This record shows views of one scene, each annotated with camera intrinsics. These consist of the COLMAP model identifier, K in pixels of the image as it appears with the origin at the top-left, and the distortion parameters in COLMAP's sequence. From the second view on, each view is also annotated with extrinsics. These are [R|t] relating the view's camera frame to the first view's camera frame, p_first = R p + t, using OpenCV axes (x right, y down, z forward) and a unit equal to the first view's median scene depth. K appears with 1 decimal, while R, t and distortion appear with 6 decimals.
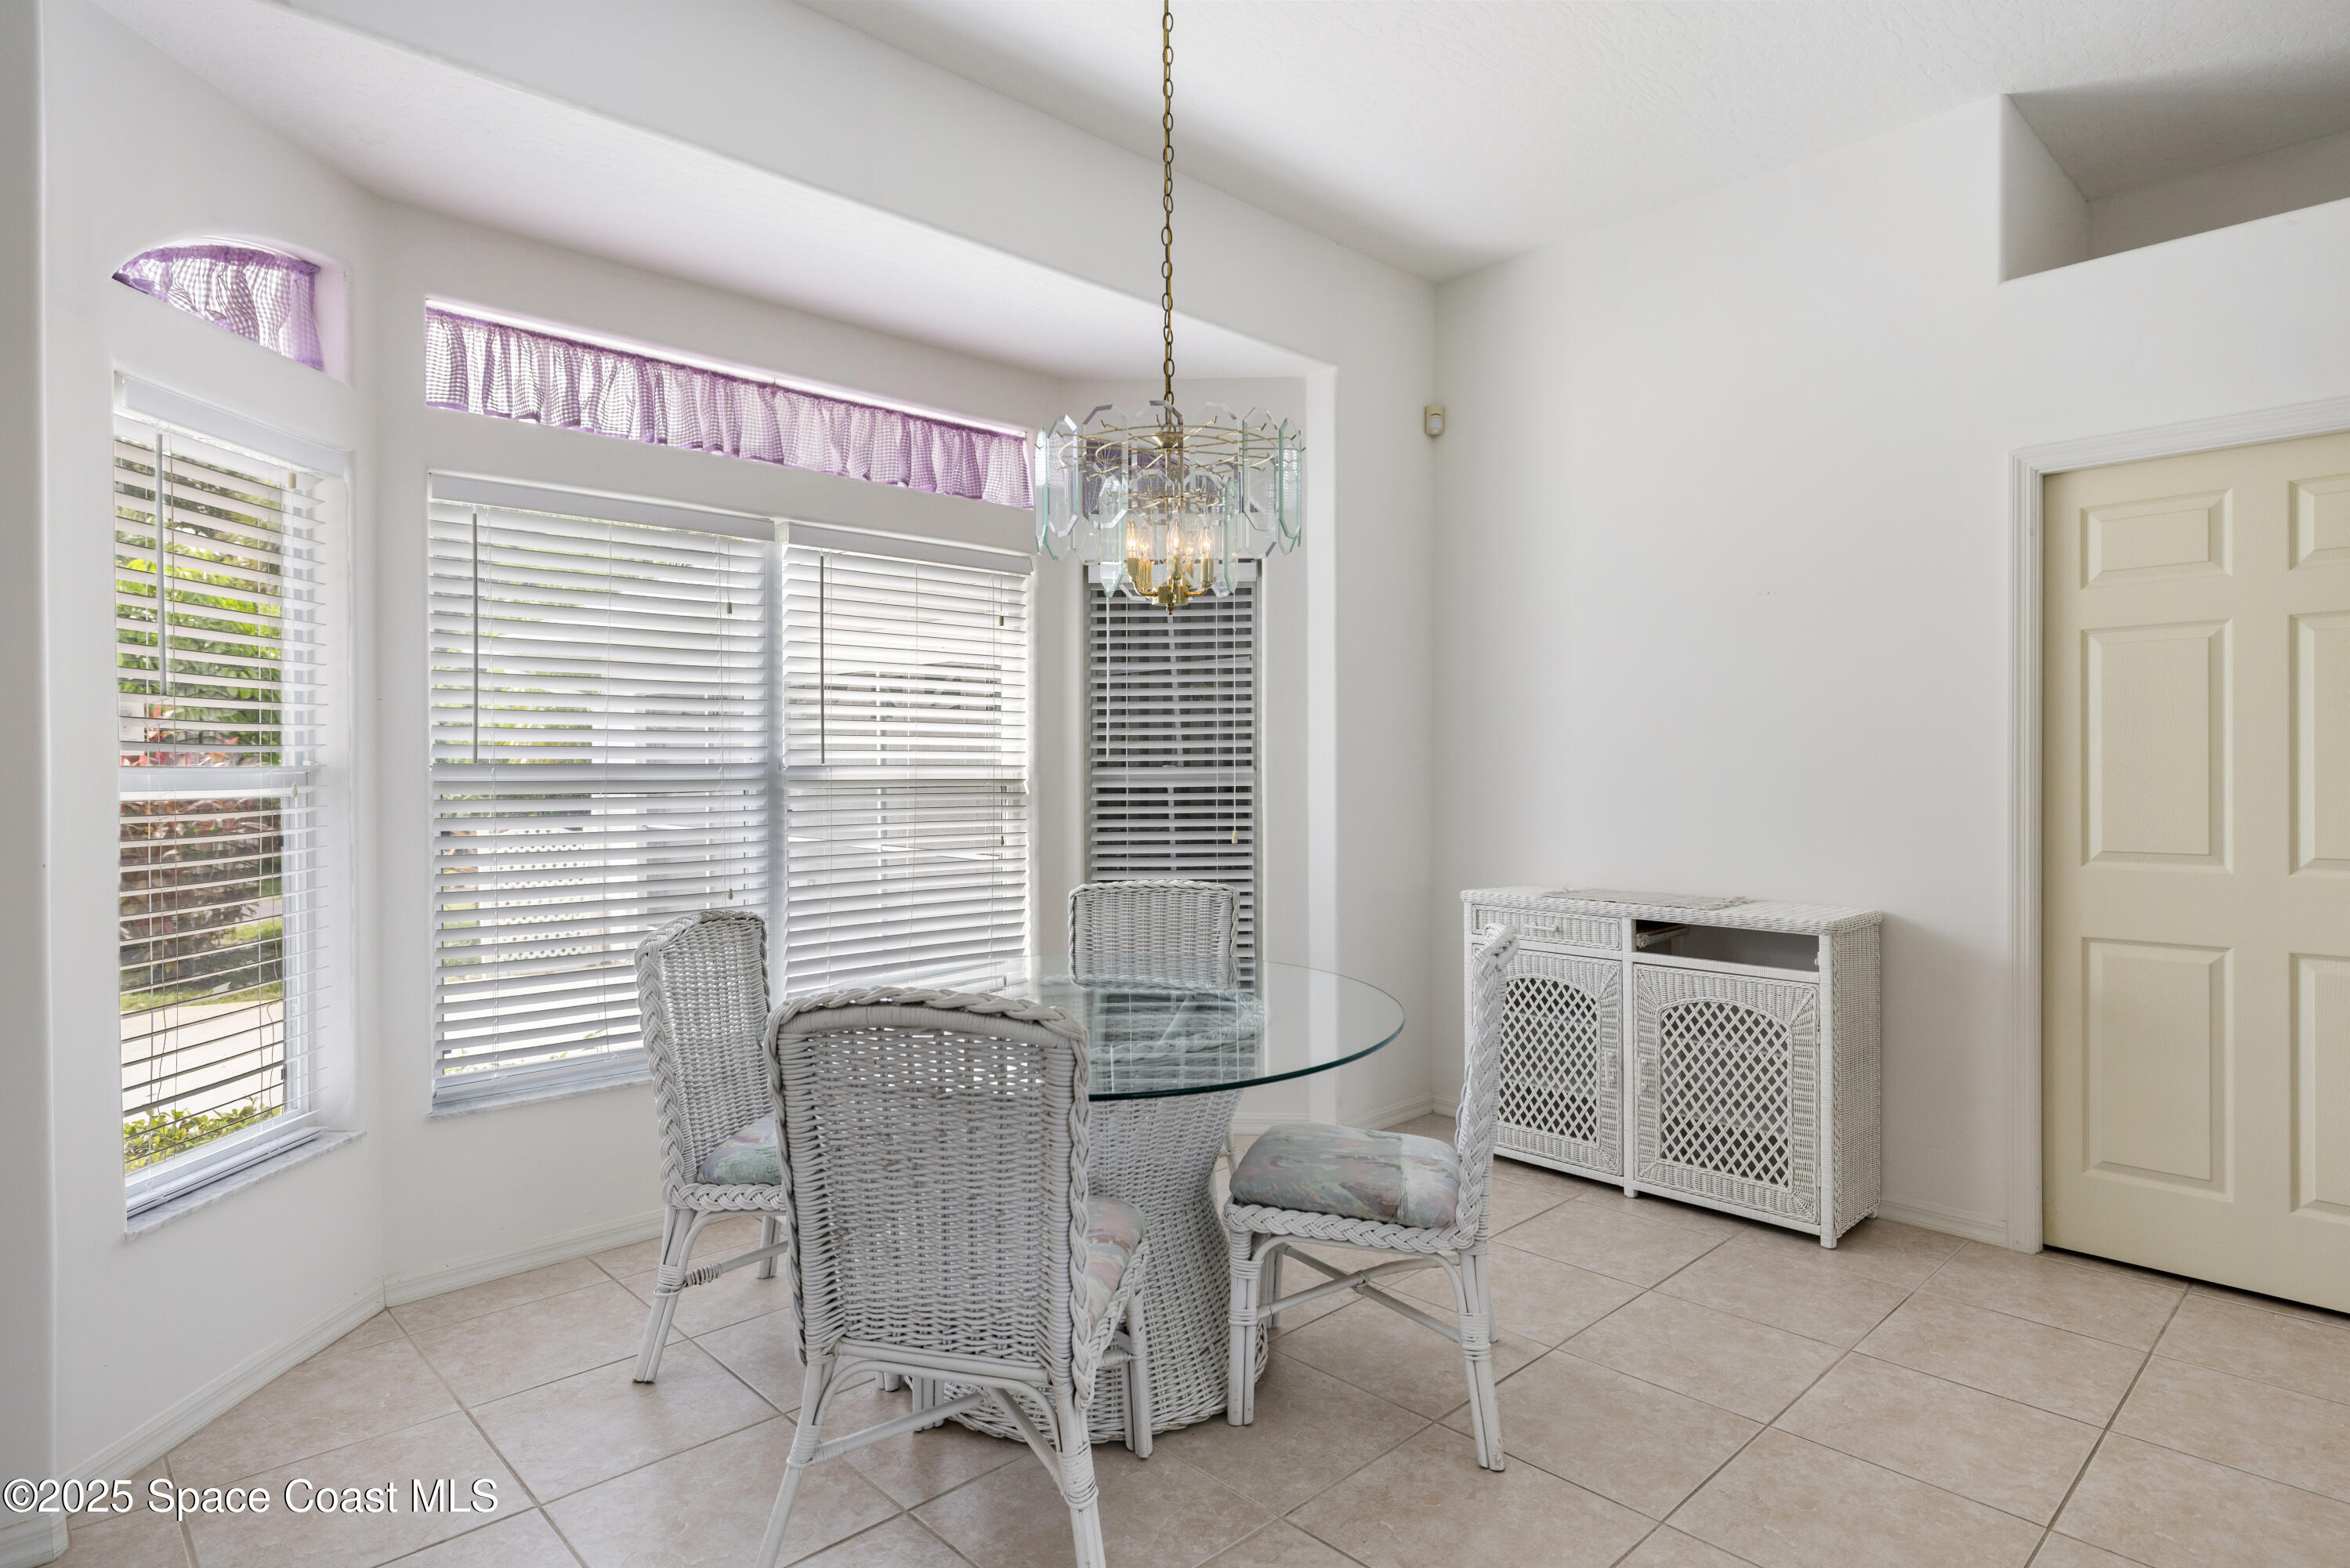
lens RADIAL K [[1259.3, 0, 1168.8], [0, 1259.3, 776.8], [0, 0, 1]] dist [0.000937, 0.000804]
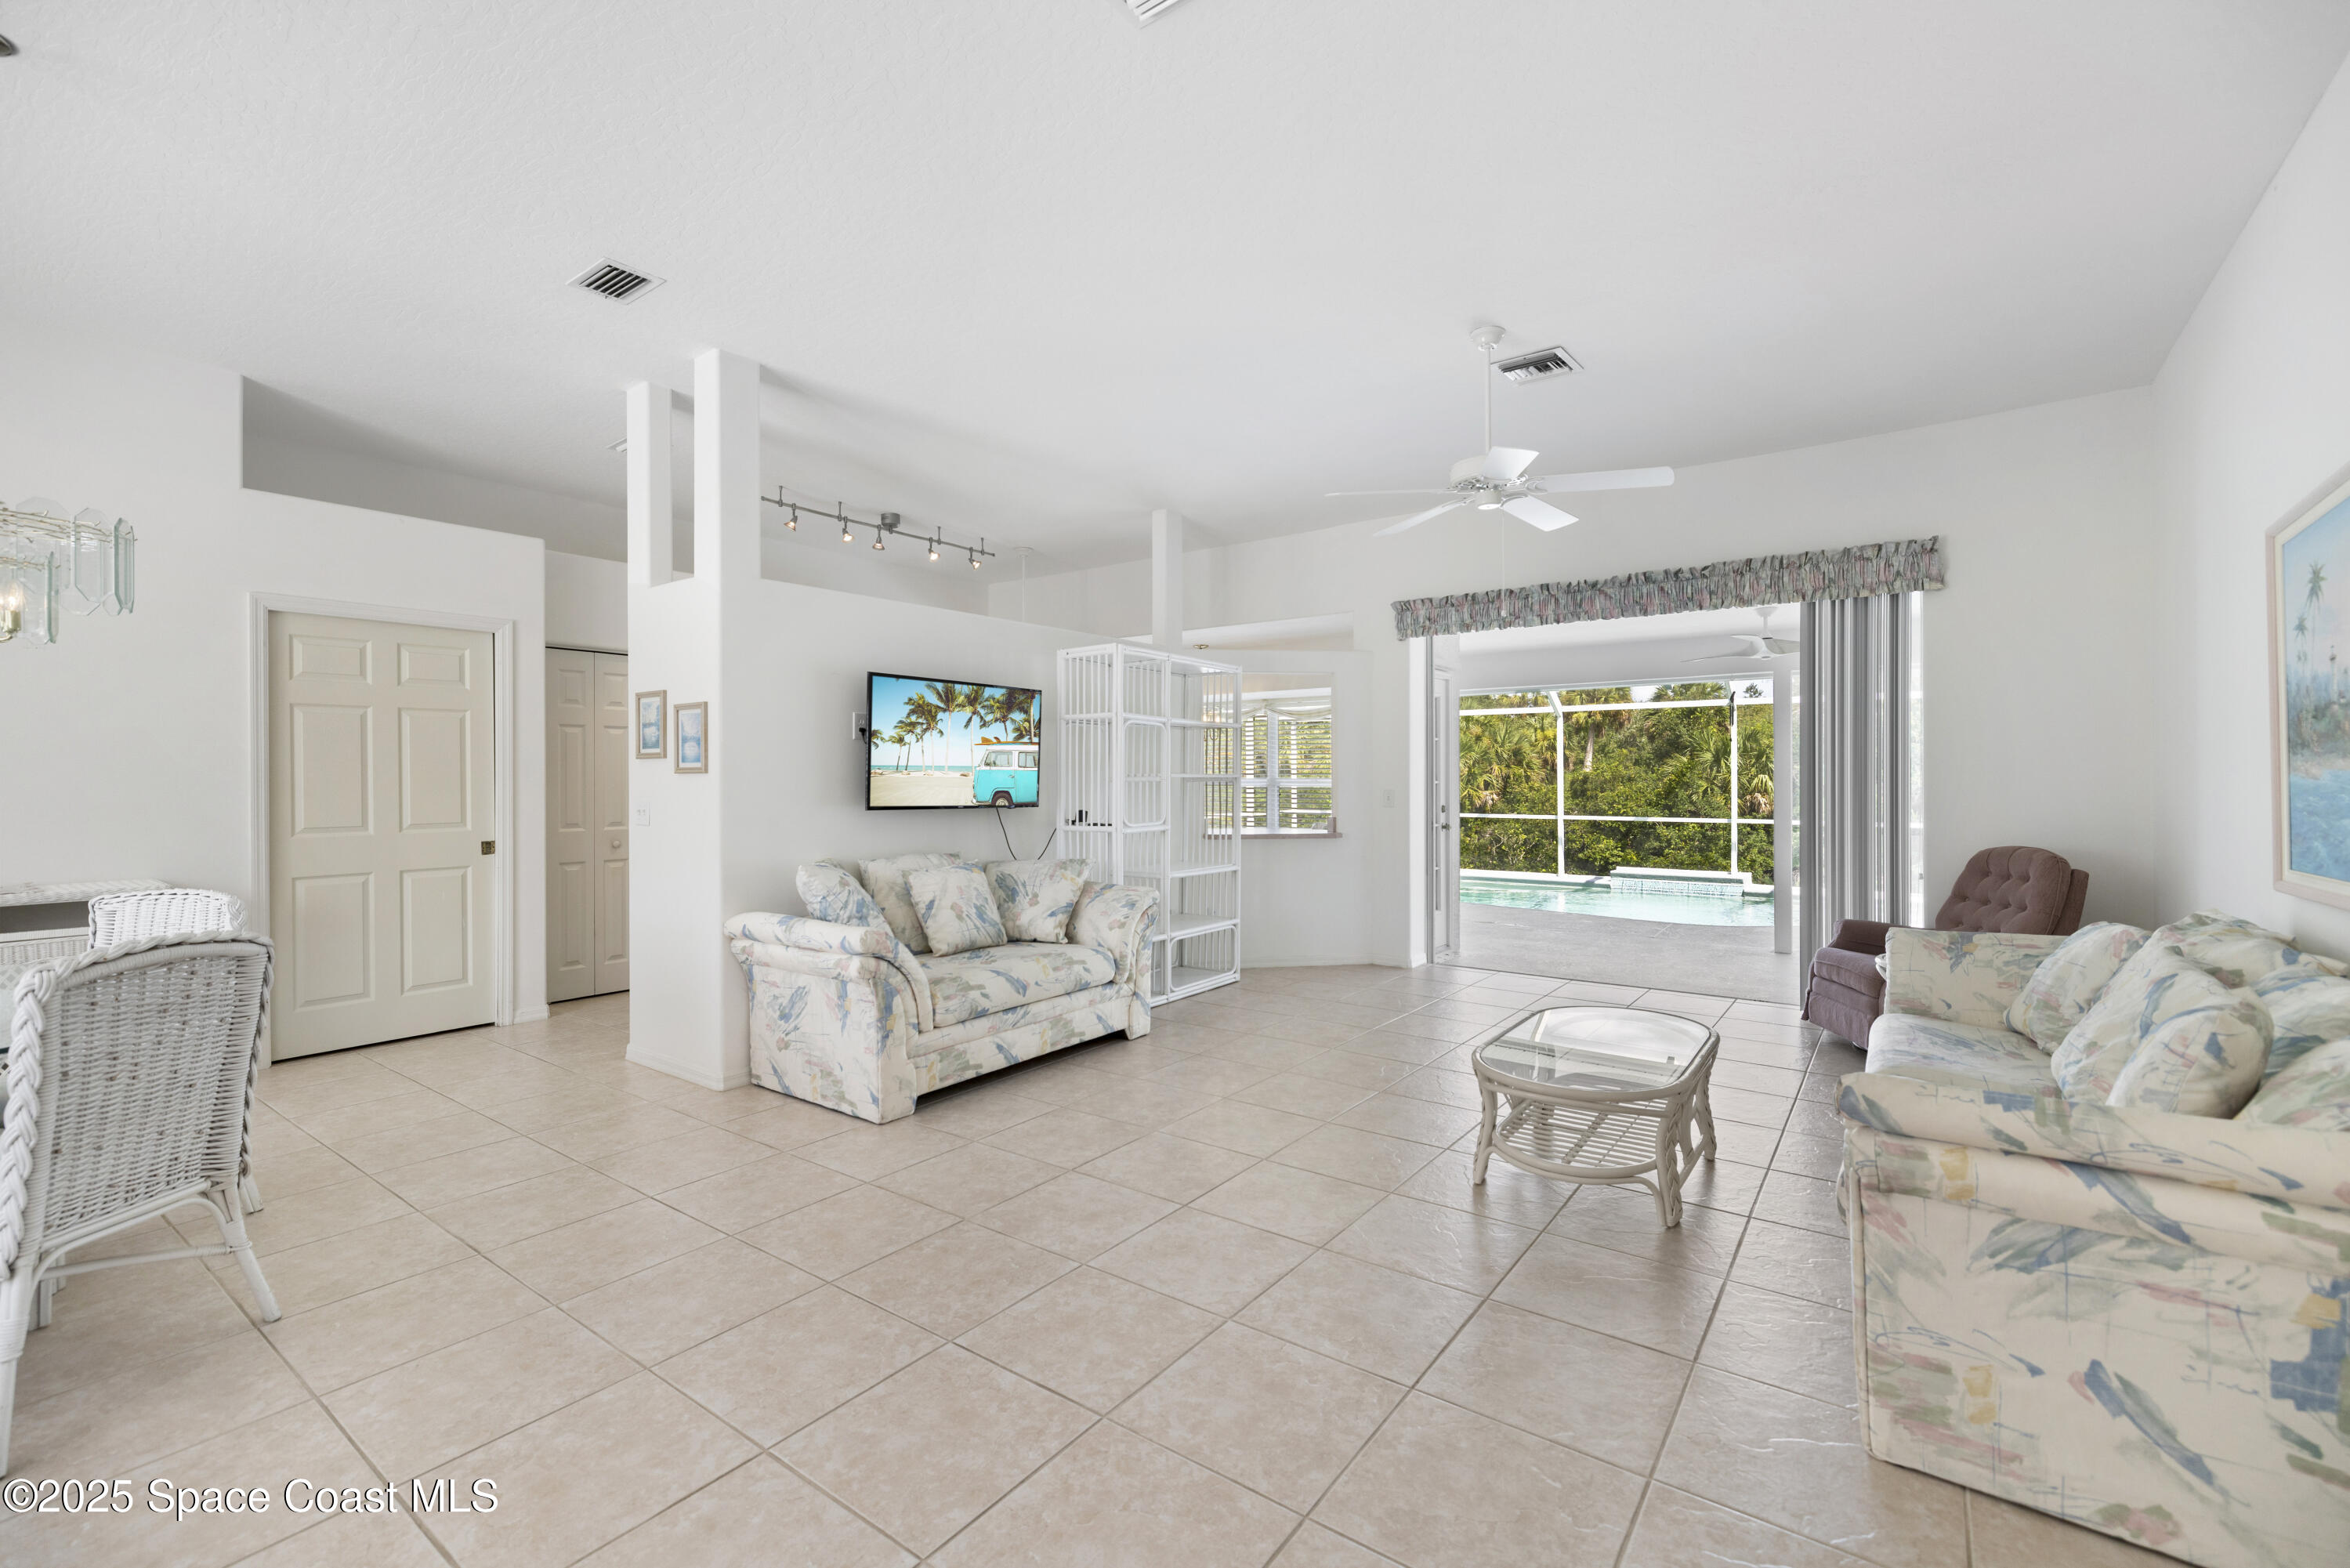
lens RADIAL K [[1008.9, 0, 1169.0], [0, 1008.9, 779.5], [0, 0, 1]] dist [0.004469, 0.000958]
pose [[-0.172953, 0.000558, 0.984930, -0.764601], [0.009738, 0.999952, 0.001143, 0.000159], [-0.984882, 0.009789, -0.172950, 0.033264]]
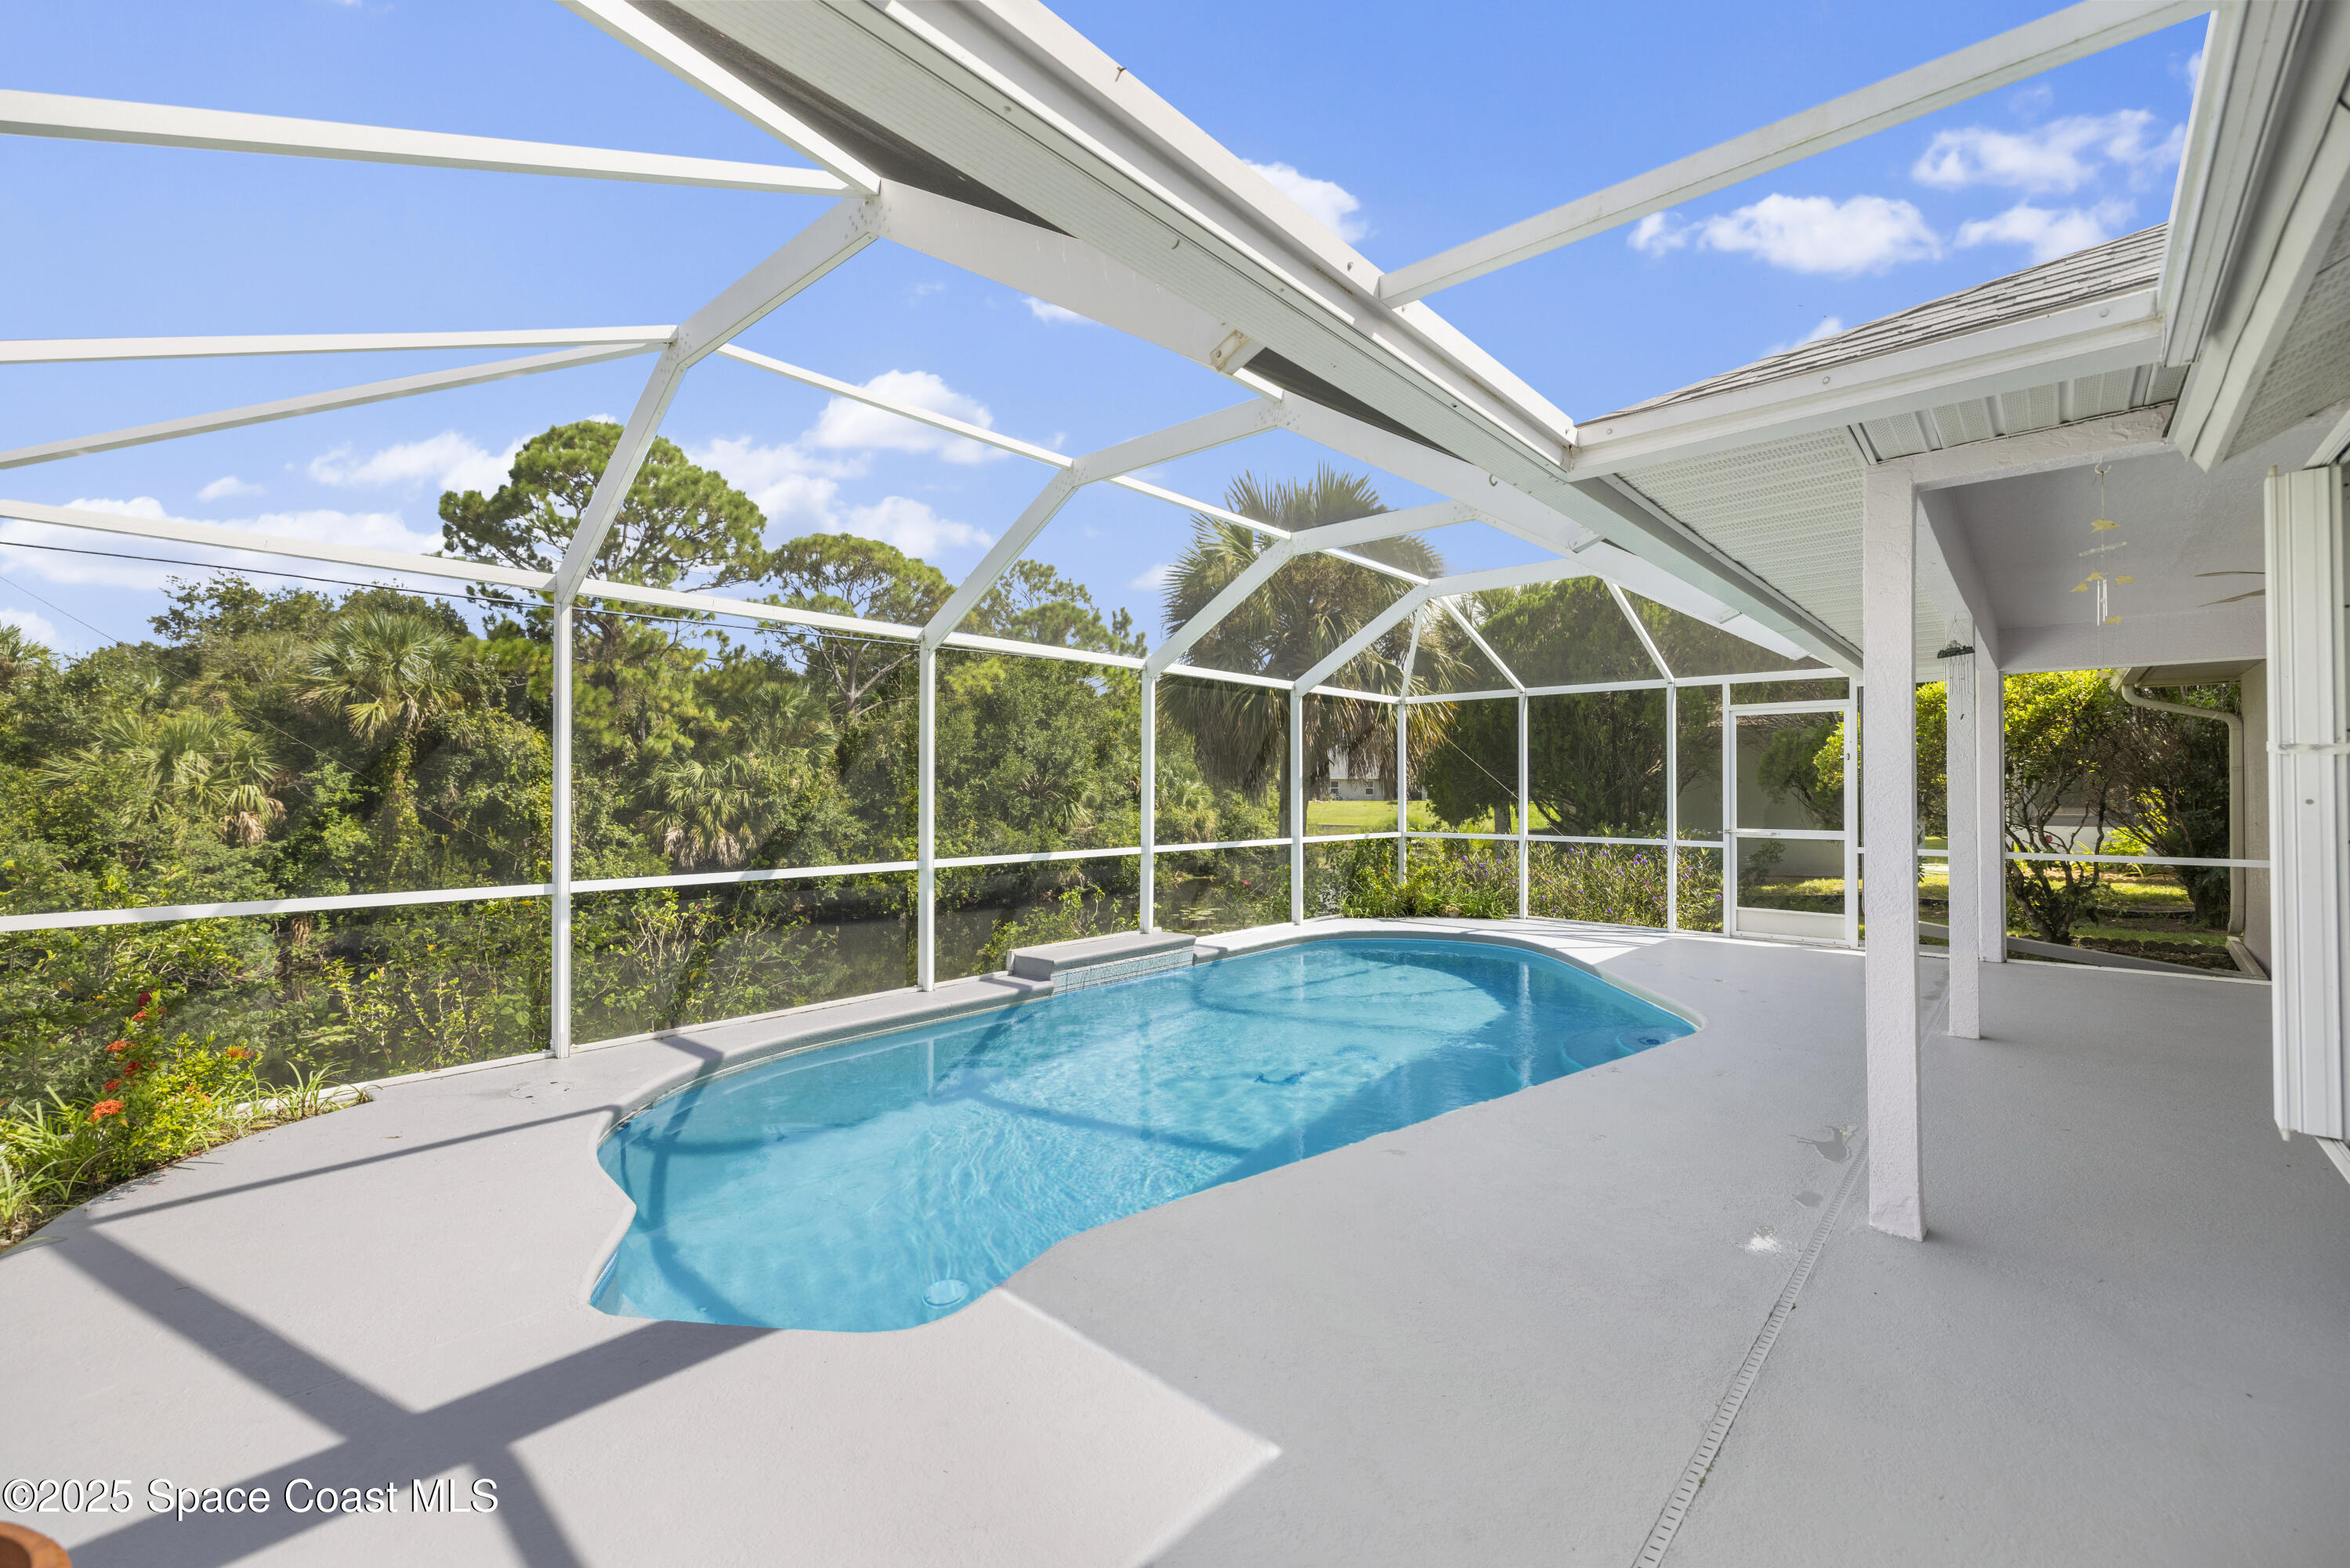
lens RADIAL K [[1008.9, 0, 1154.6], [0, 1008.9, 783.6], [0, 0, 1]] dist [0.004469, 0.000958]
pose [[-0.997217, 0.002641, -0.074513, 2.422788], [0.002468, 0.999994, 0.002407, 0.008983], [0.074519, 0.002216, -0.997217, -0.196185]]
